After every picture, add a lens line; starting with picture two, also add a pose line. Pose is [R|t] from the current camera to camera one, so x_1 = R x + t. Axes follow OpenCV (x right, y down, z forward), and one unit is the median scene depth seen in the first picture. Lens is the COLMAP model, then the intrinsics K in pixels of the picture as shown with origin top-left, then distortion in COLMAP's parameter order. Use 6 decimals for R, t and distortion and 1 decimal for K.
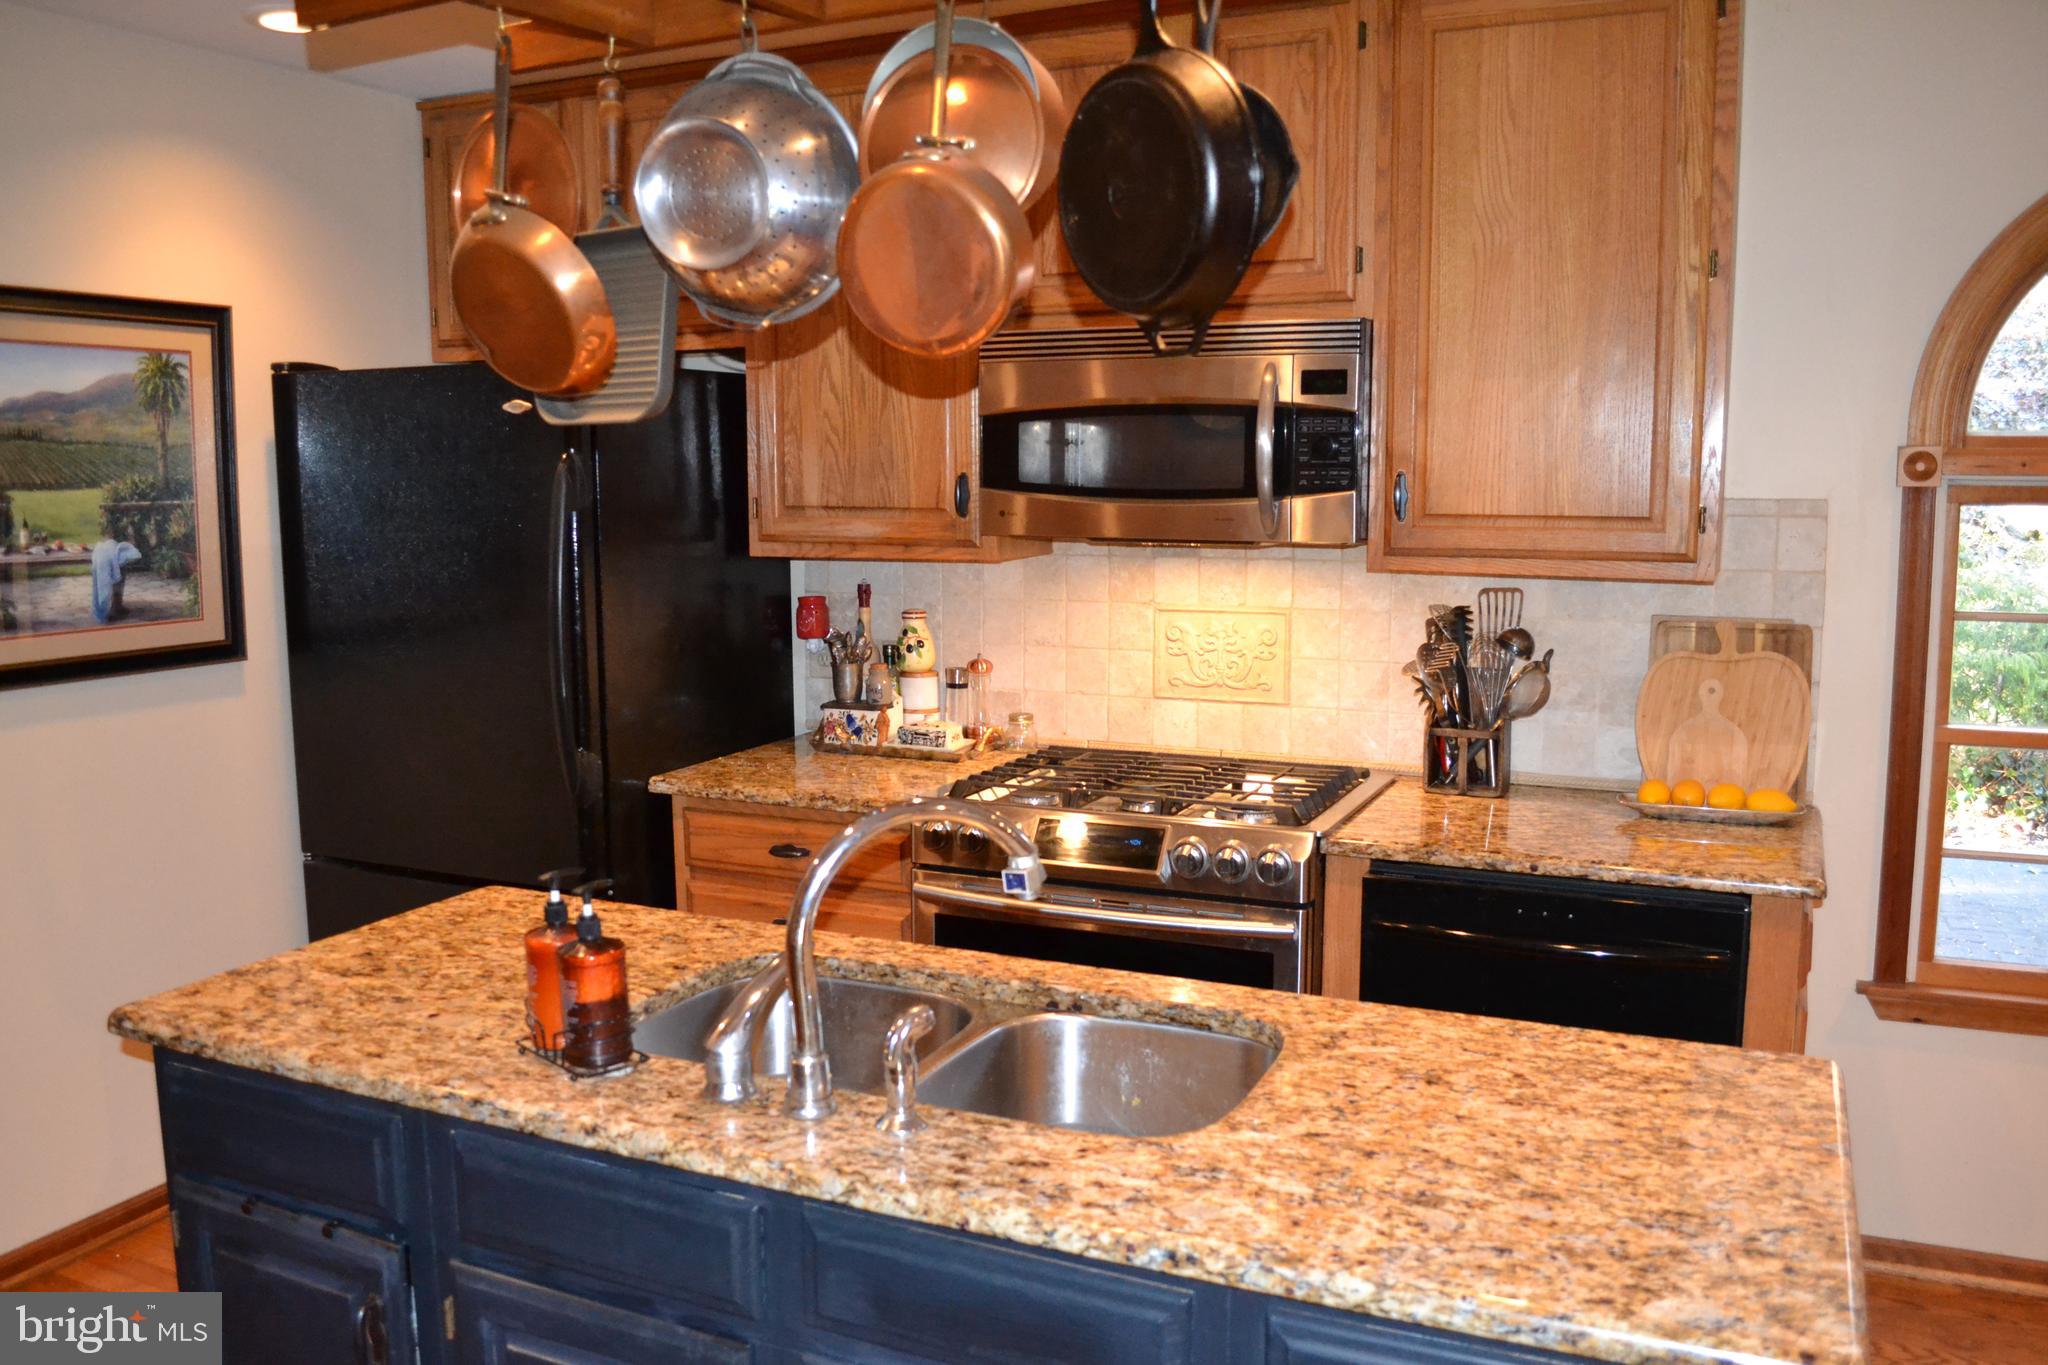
lens RADIAL K [[1642.2, 0, 1024.0], [0, 1642.2, 682.5], [0, 0, 1]] dist [-0.081233, 0.005783]
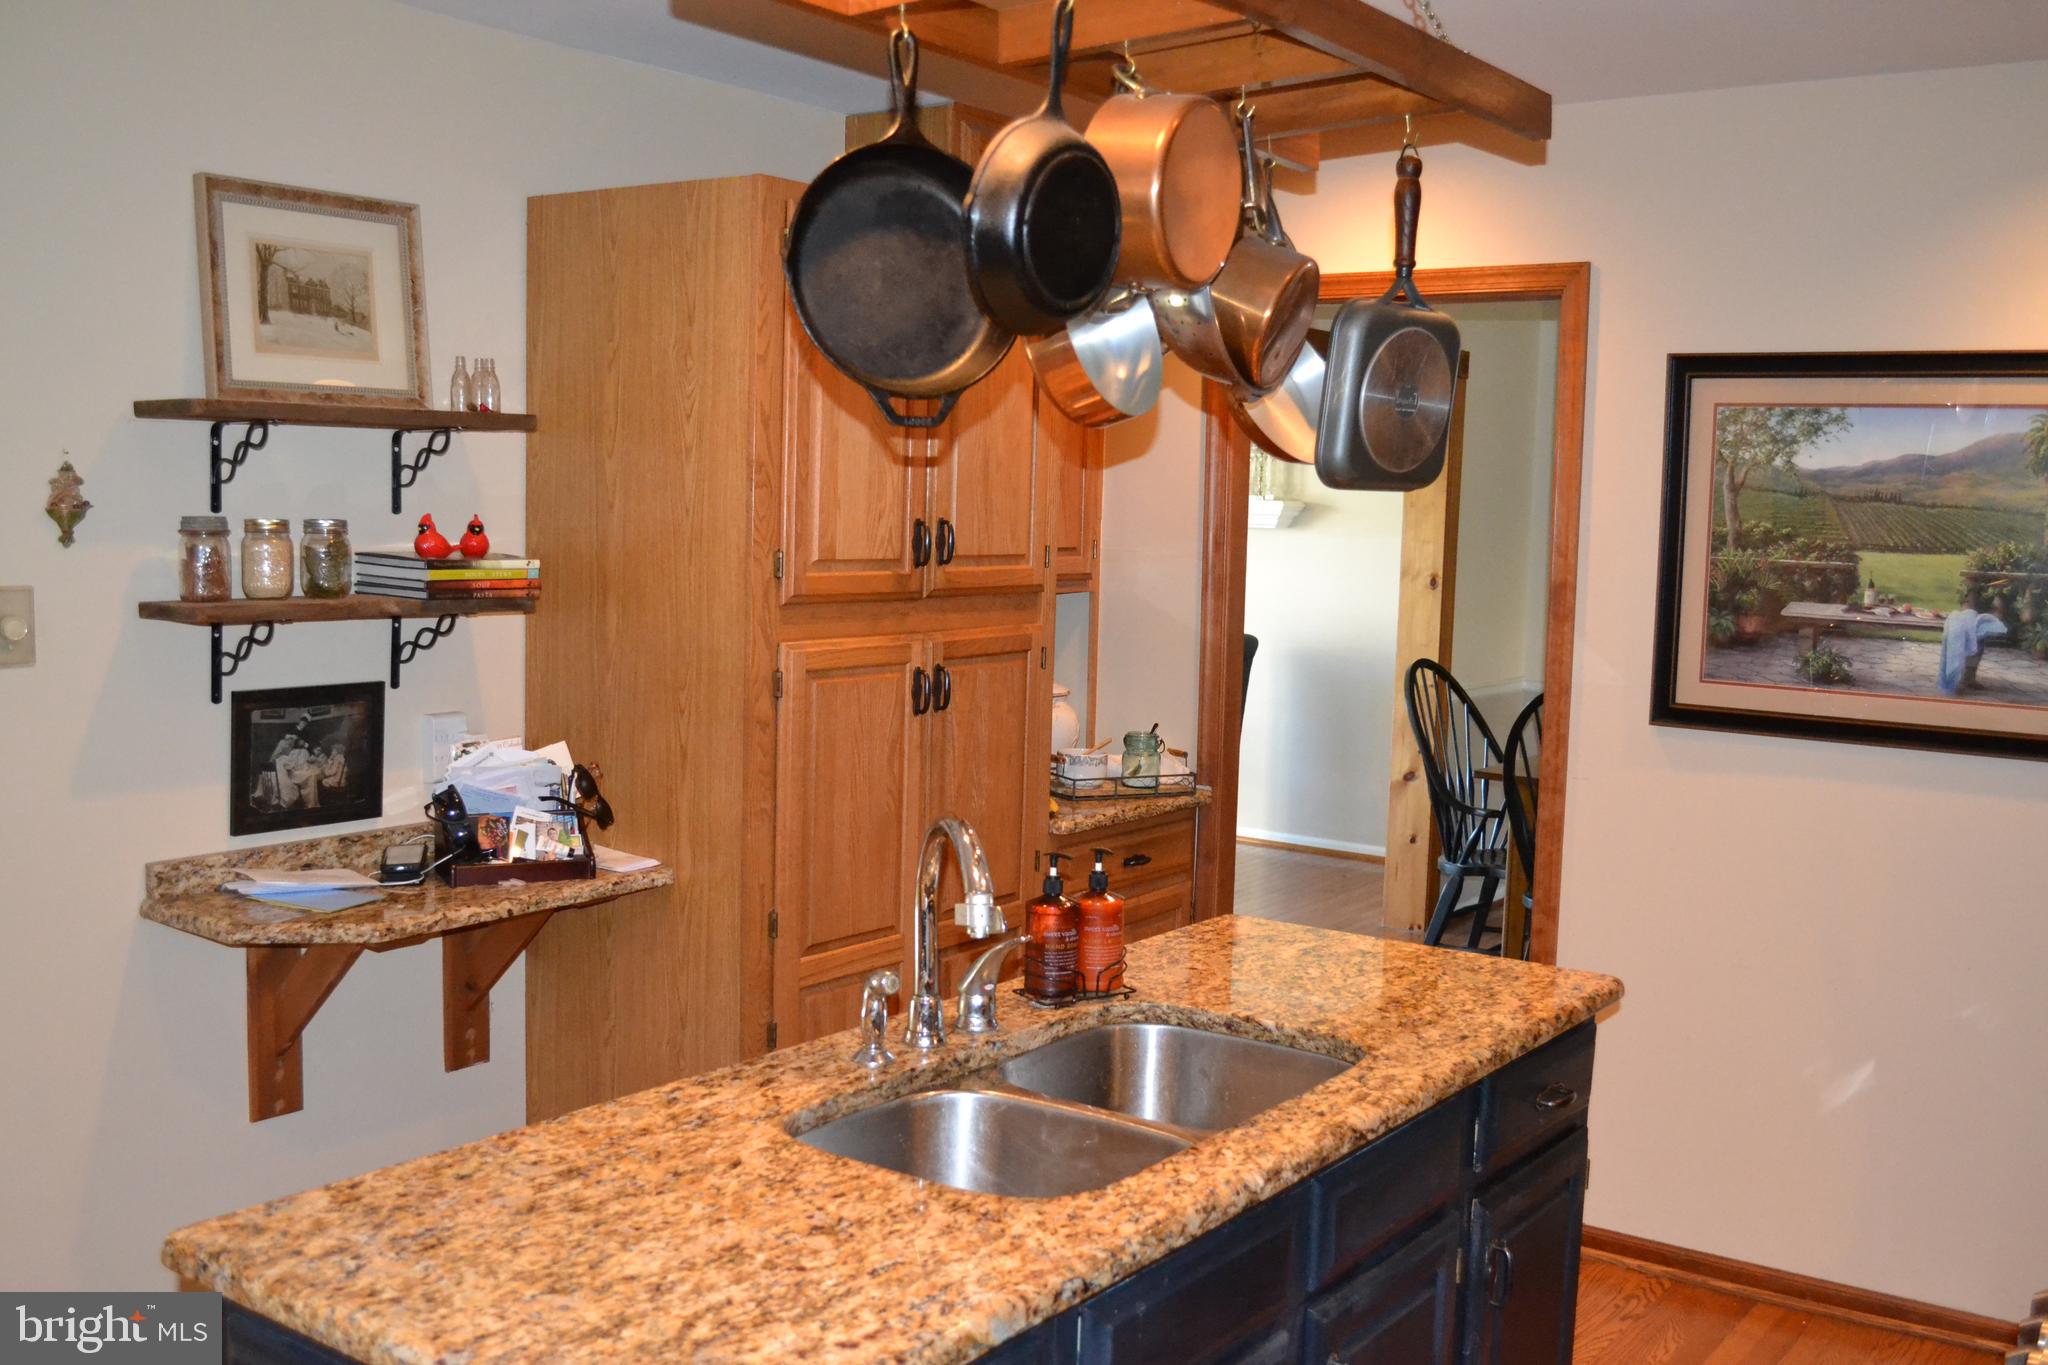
lens RADIAL K [[1963.4, 0, 998.2], [0, 1963.4, 684.0], [0, 0, 1]] dist [-0.054545, 0.000707]
pose [[-0.204382, 0.094238, -0.974344, 0.699609], [-0.150328, 0.980527, 0.126370, -0.109820], [0.967279, 0.172299, -0.186236, 0.699982]]
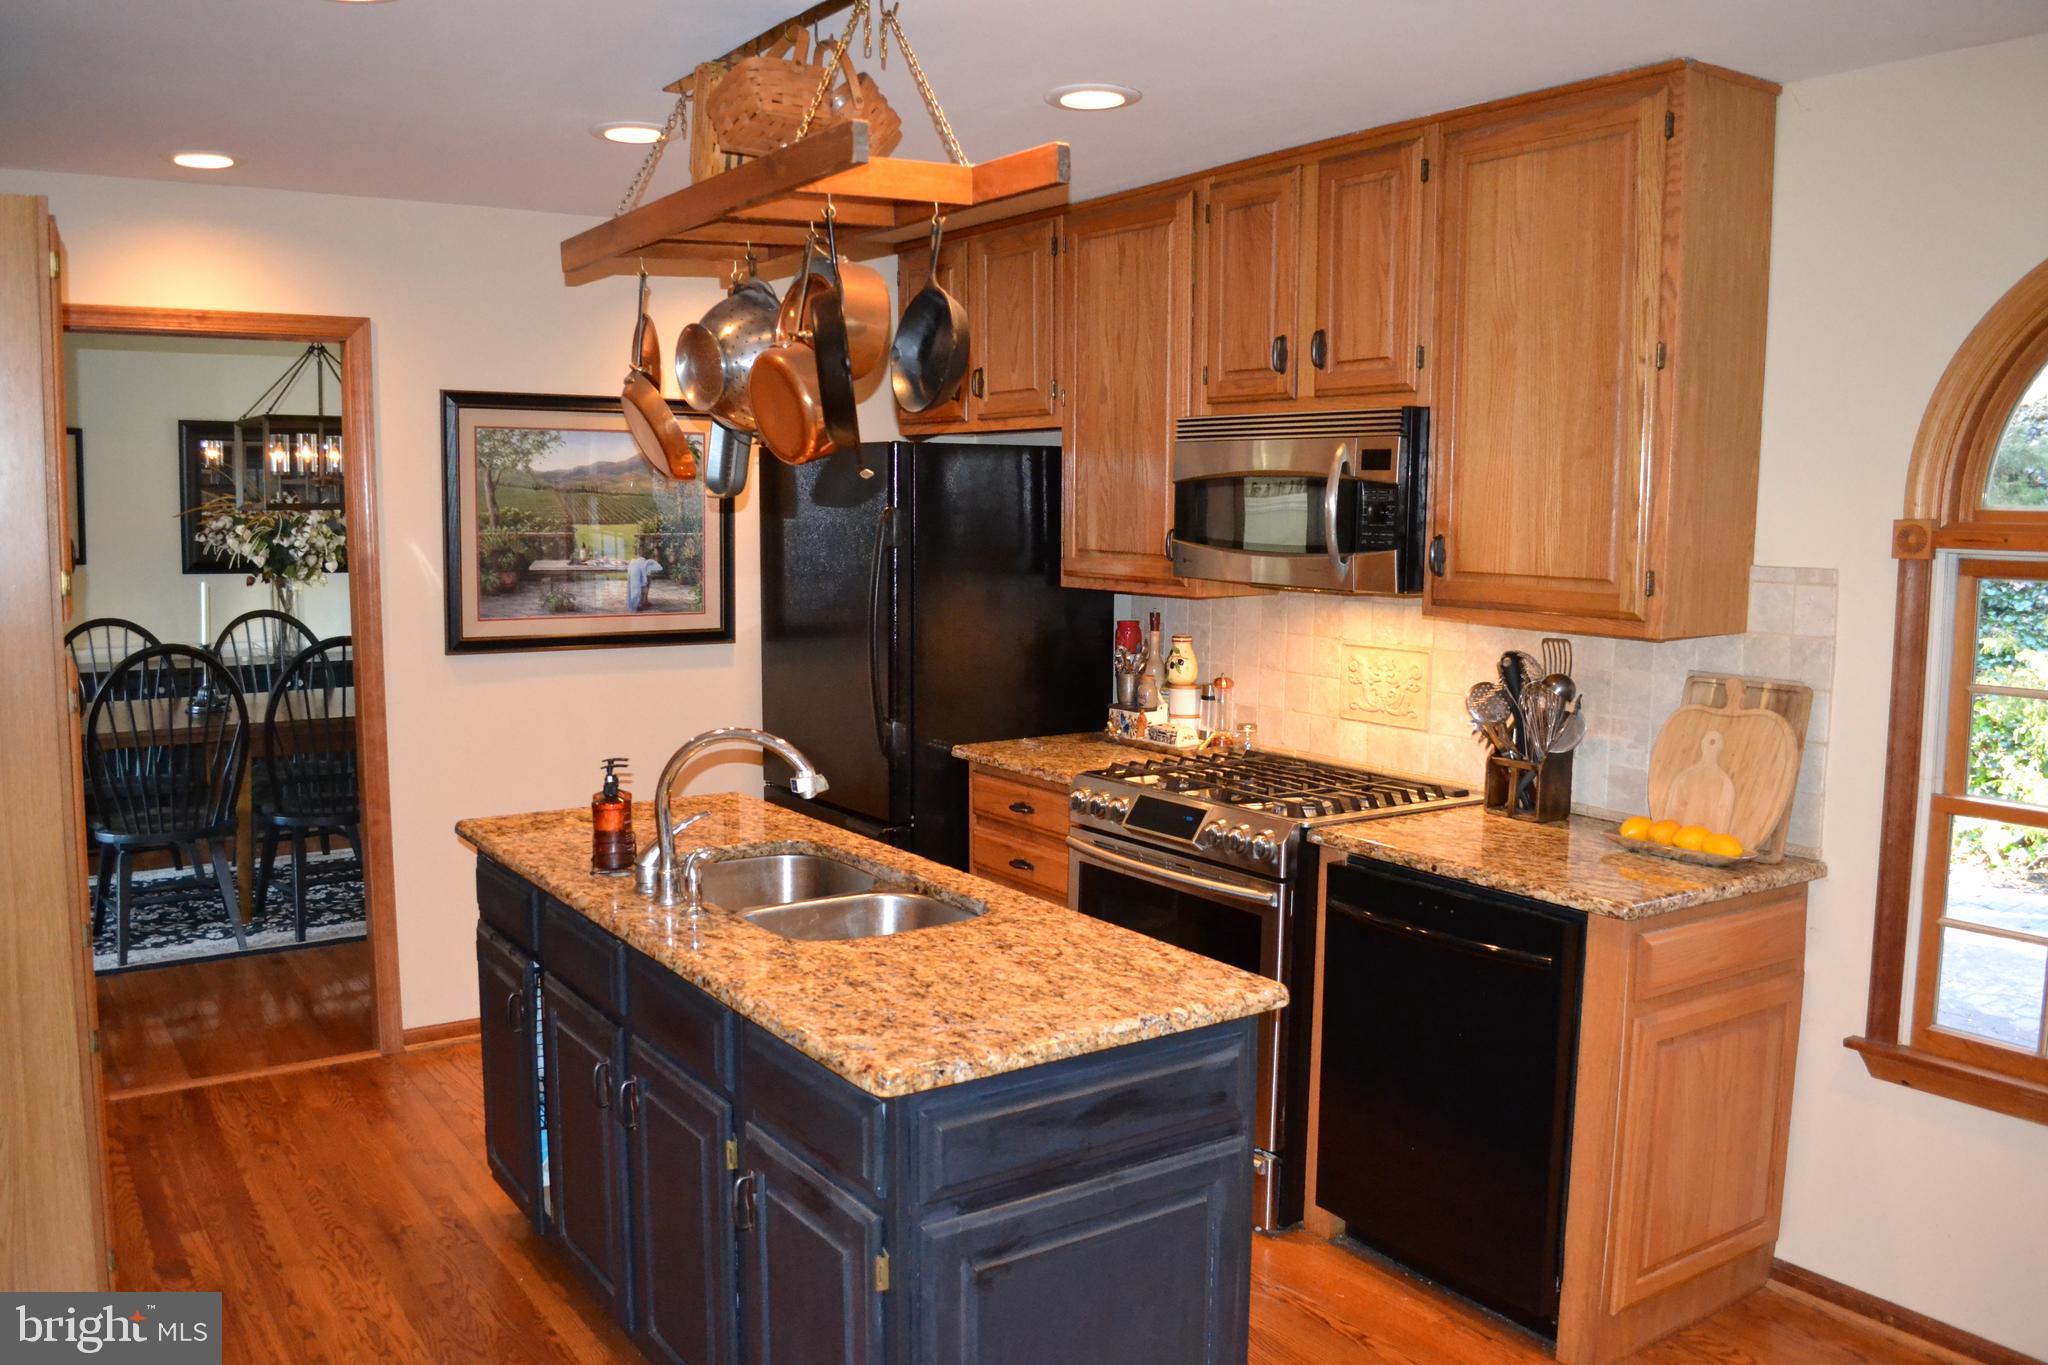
lens RADIAL K [[1642.2, 0, 1024.0], [0, 1642.2, 682.5], [0, 0, 1]] dist [-0.081233, 0.005783]
pose [[0.859787, 0.067235, -0.506206, 0.571479], [-0.077617, 0.996983, 0.000589, 0.000513], [0.504719, 0.038784, 0.862412, -0.167271]]
